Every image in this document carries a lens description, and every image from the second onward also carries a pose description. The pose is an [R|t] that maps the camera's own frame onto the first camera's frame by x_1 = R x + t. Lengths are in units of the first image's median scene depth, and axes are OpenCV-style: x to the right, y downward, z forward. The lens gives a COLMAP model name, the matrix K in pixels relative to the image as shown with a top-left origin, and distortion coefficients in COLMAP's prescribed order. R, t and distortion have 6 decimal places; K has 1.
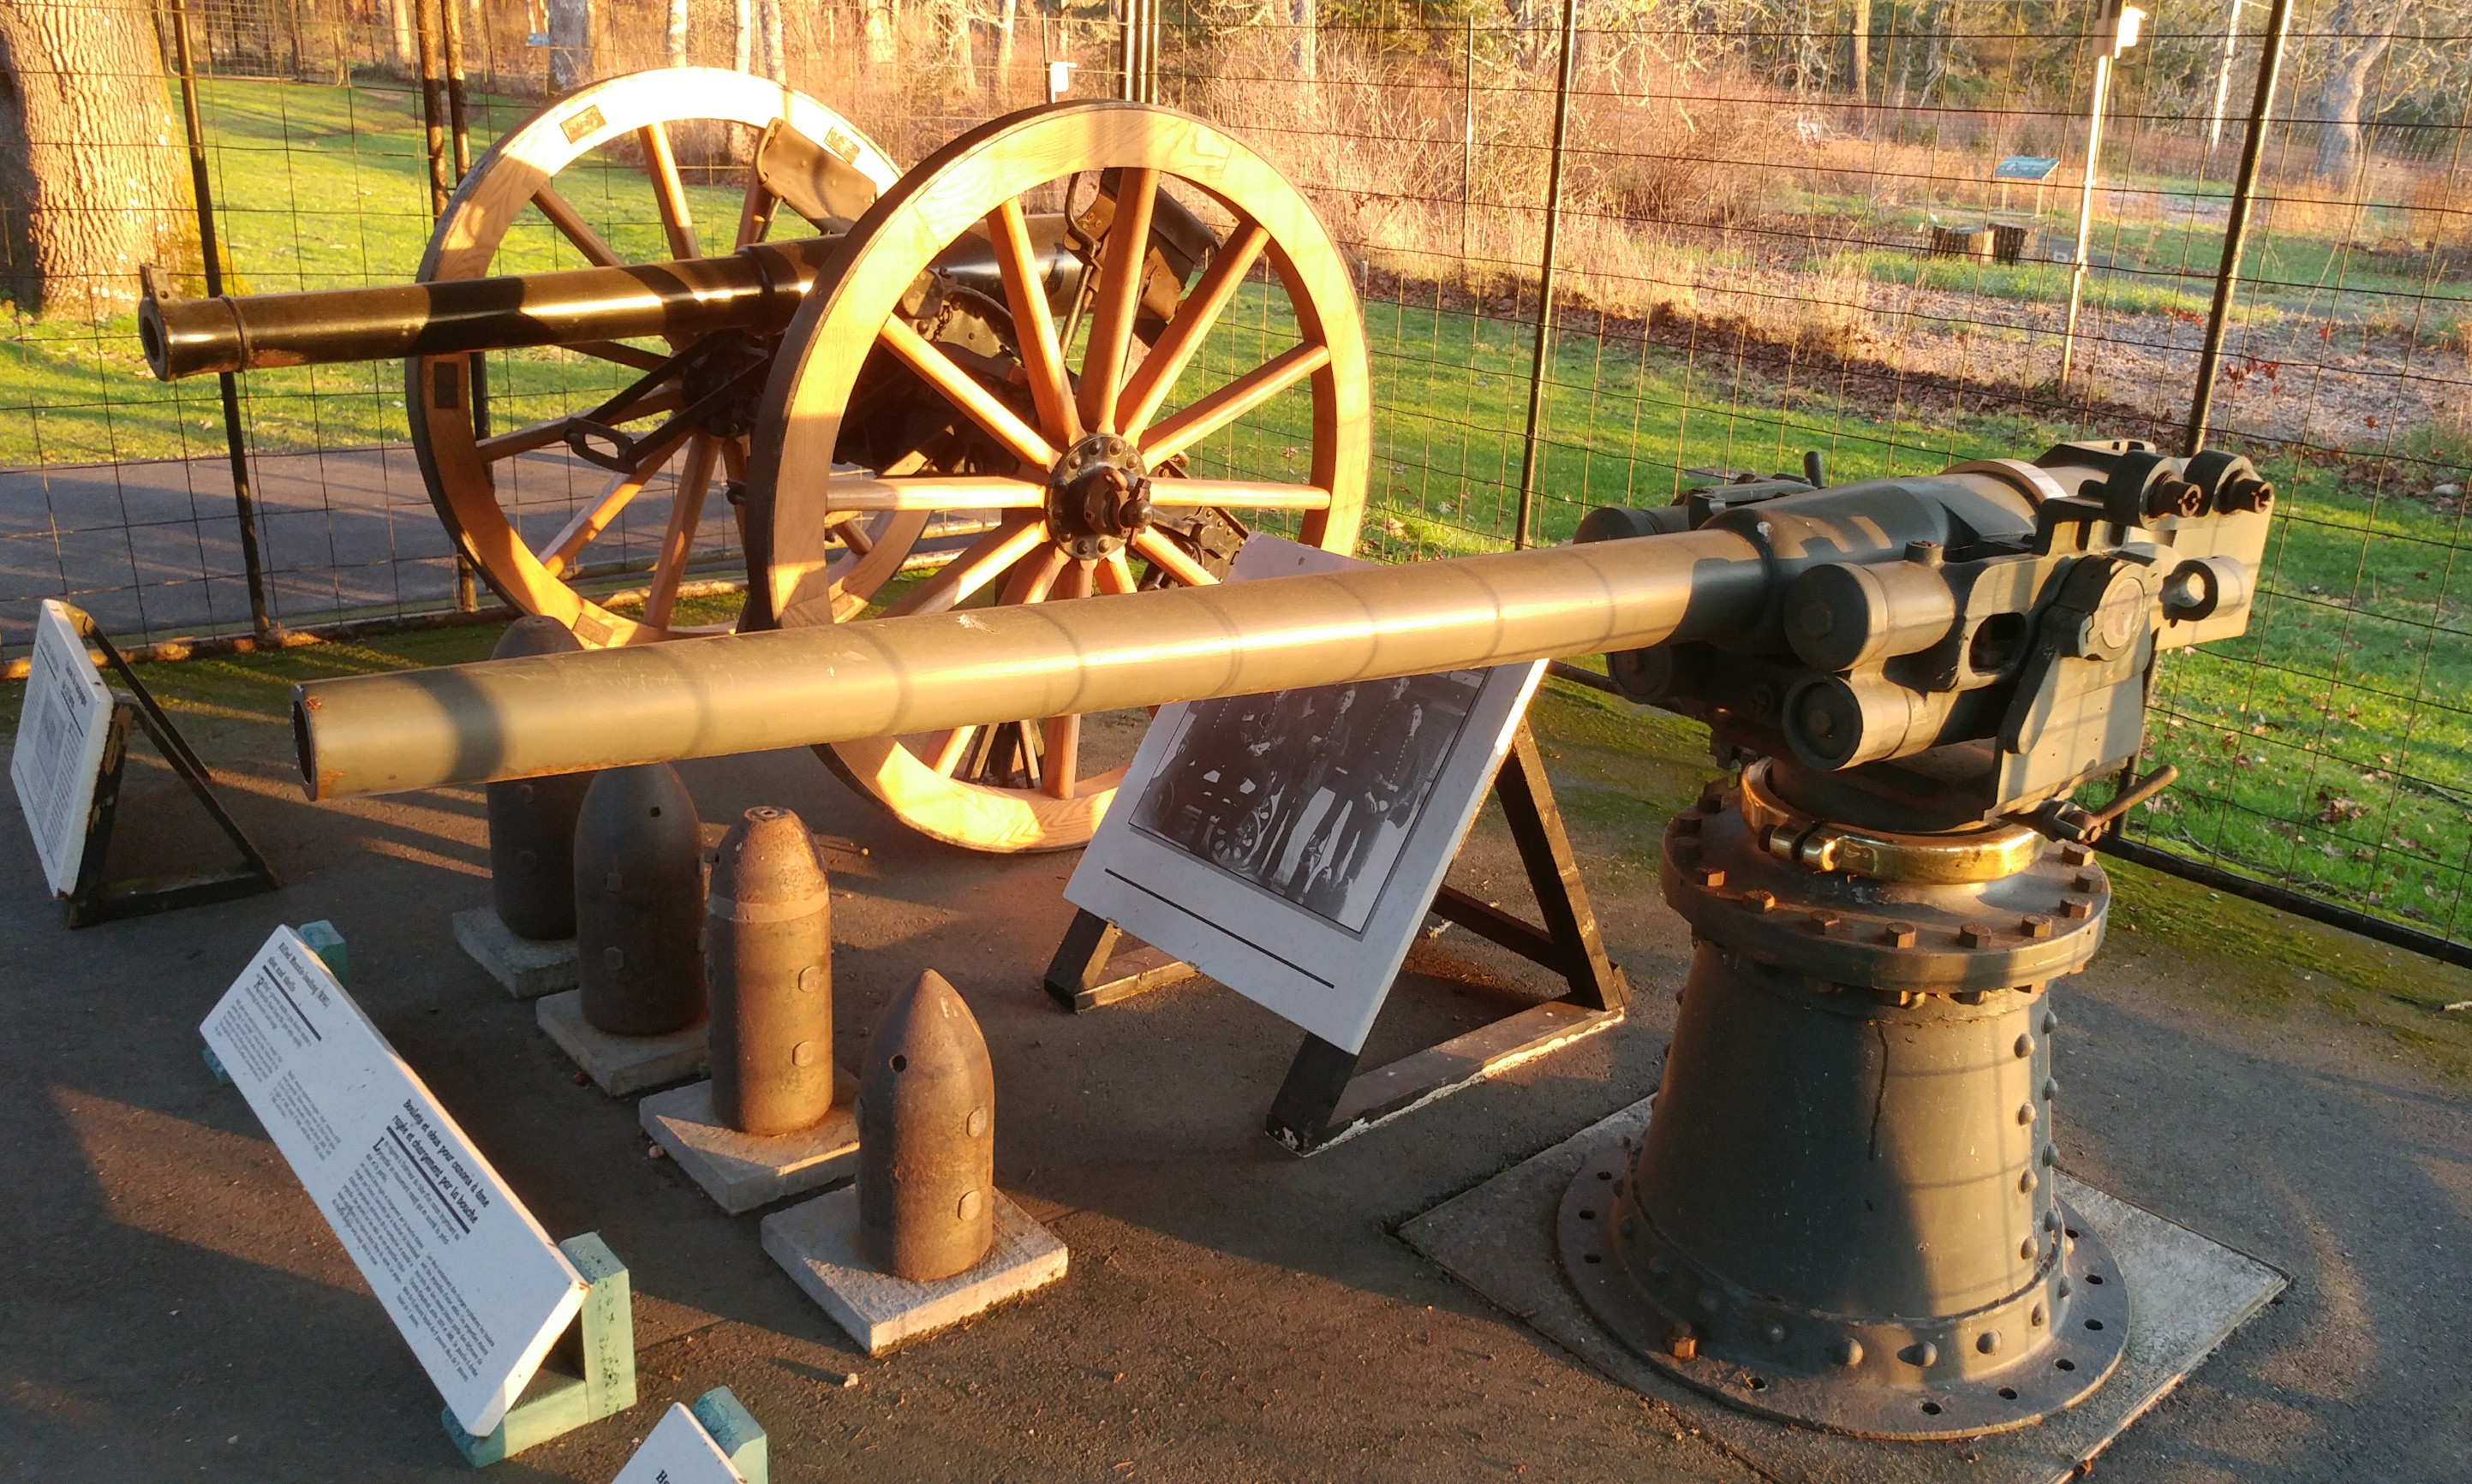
lens RADIAL K [[1990.1, 0, 1254.4], [0, 1990.1, 723.9], [0, 0, 1]] dist [-0.021630, 0.079809]
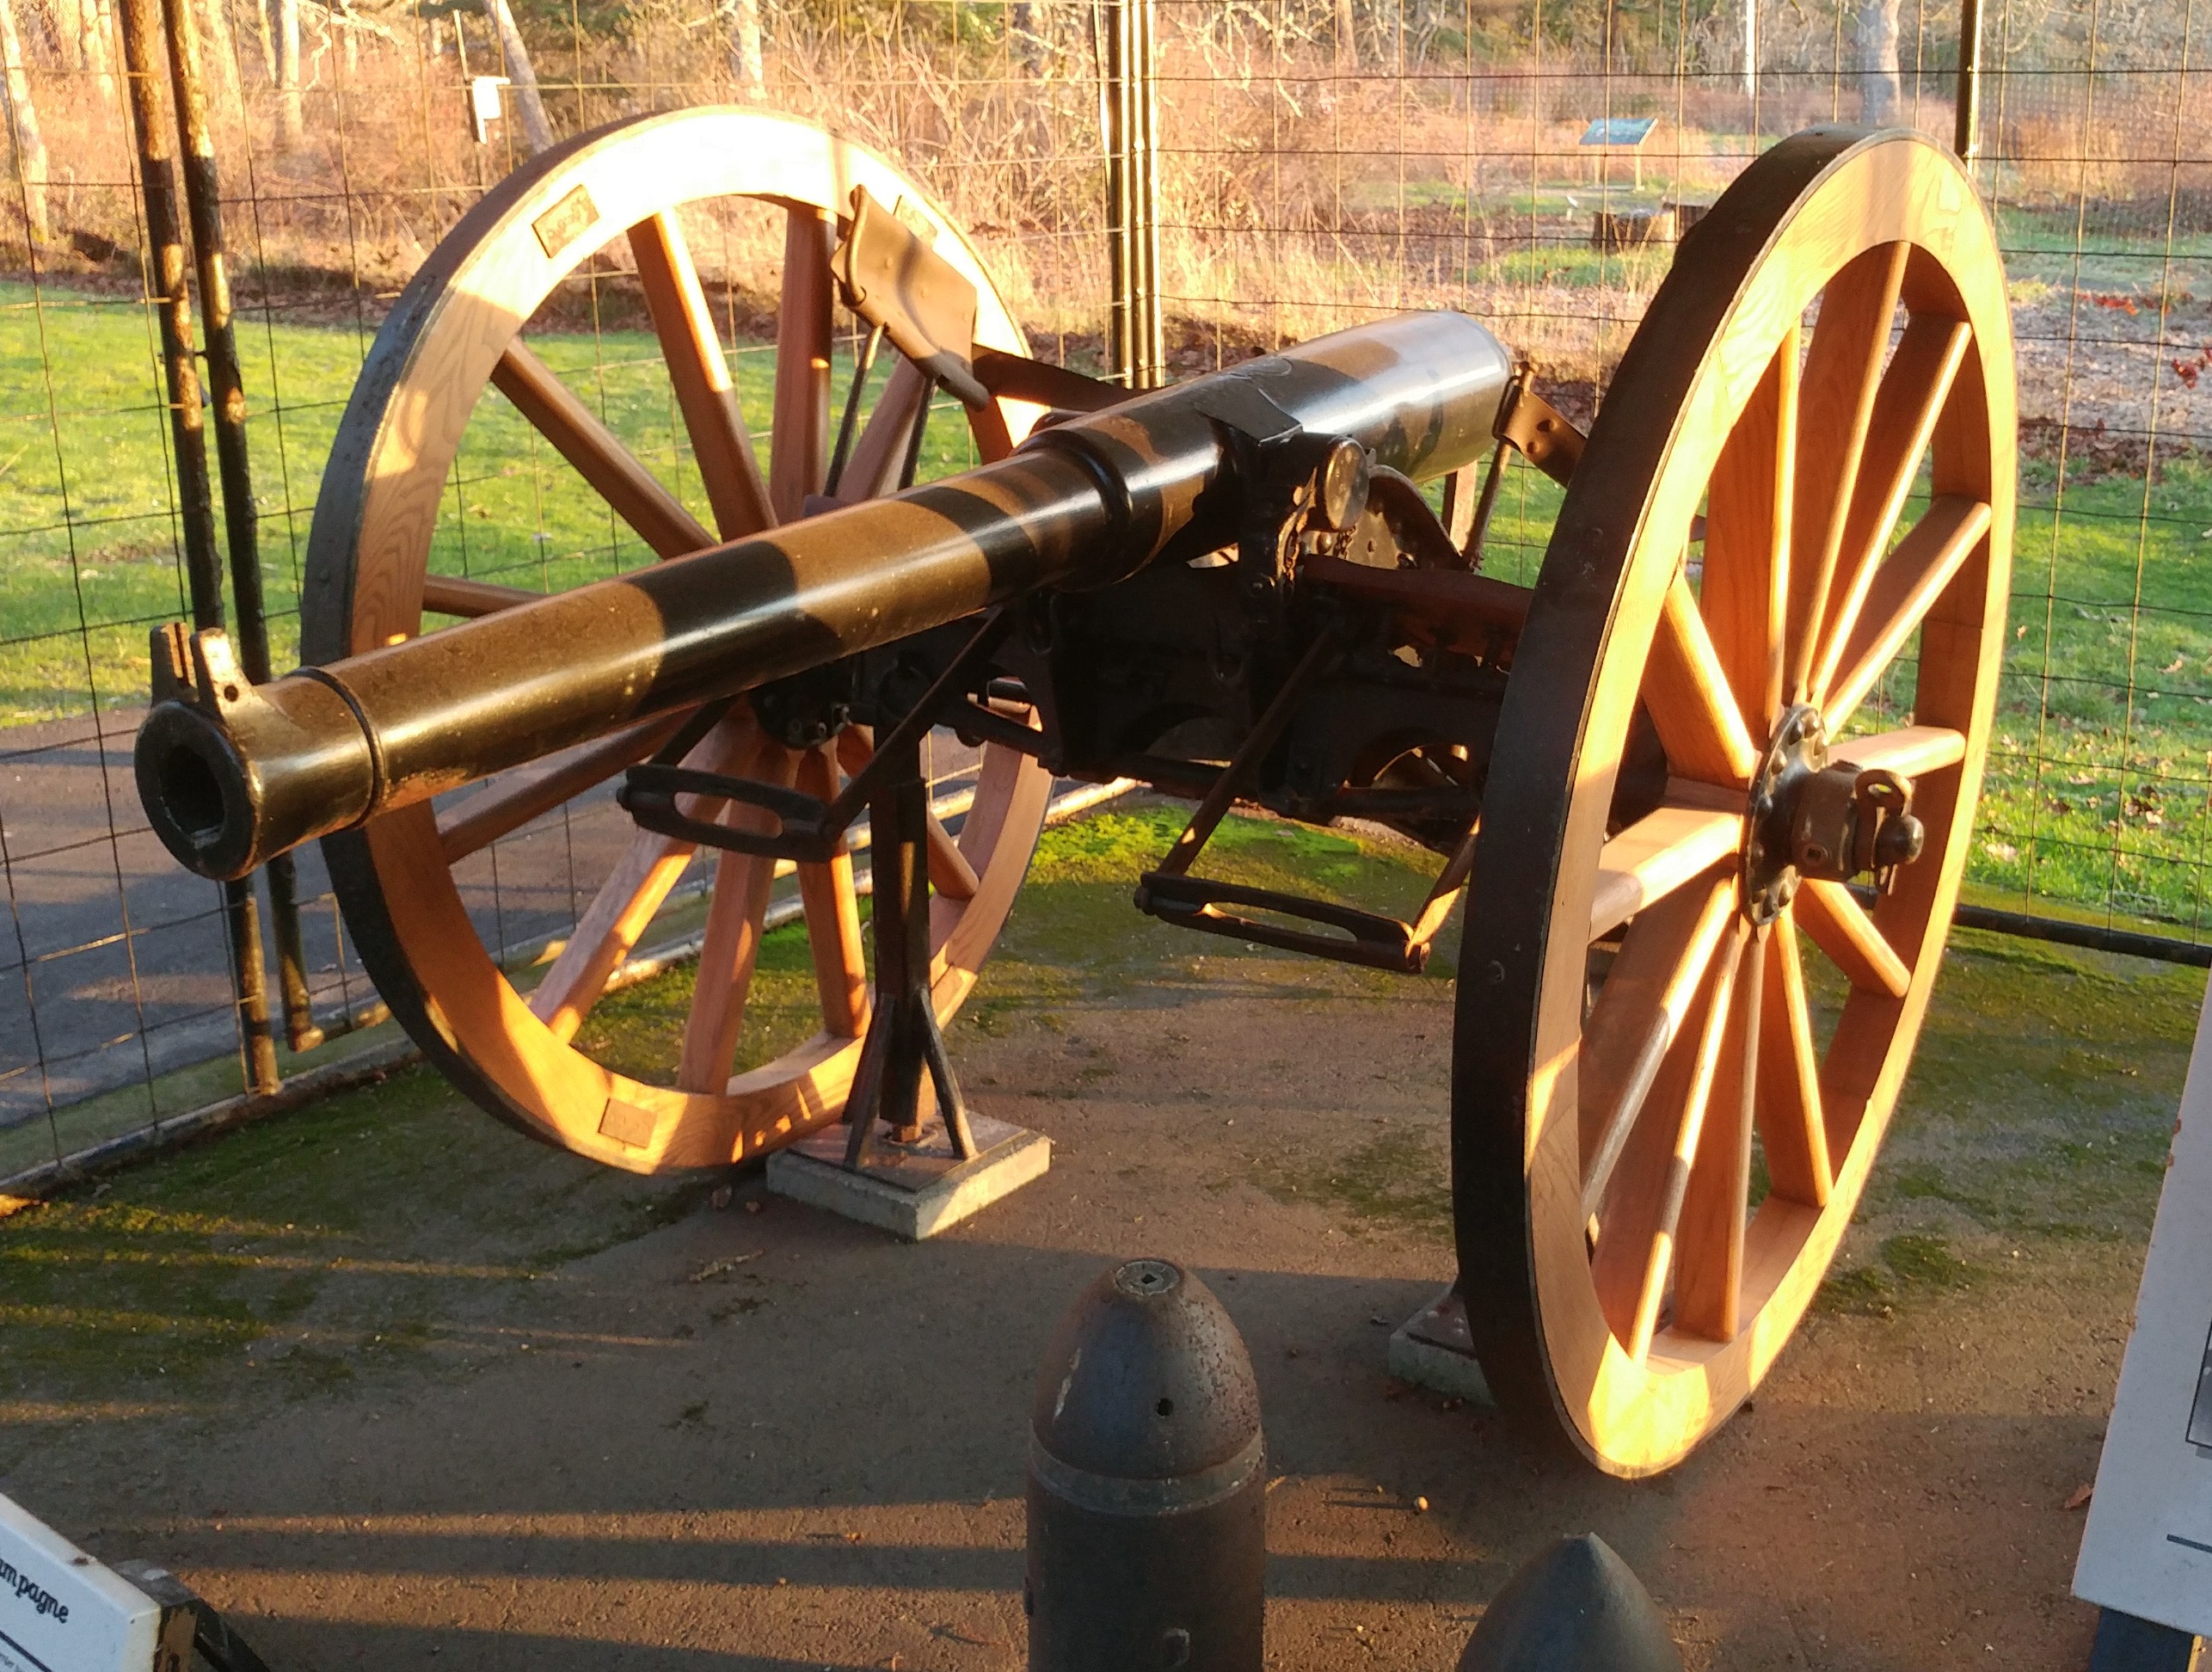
lens RADIAL K [[2434.8, 0, 1156.3], [0, 2434.8, 783.2], [0, 0, 1]] dist [-0.040691, 0.000000]
pose [[0.961723, -0.128559, 0.241994, -0.467828], [0.134615, 0.990861, -0.008592, -0.157943], [-0.238678, 0.040839, 0.970240, 0.419588]]
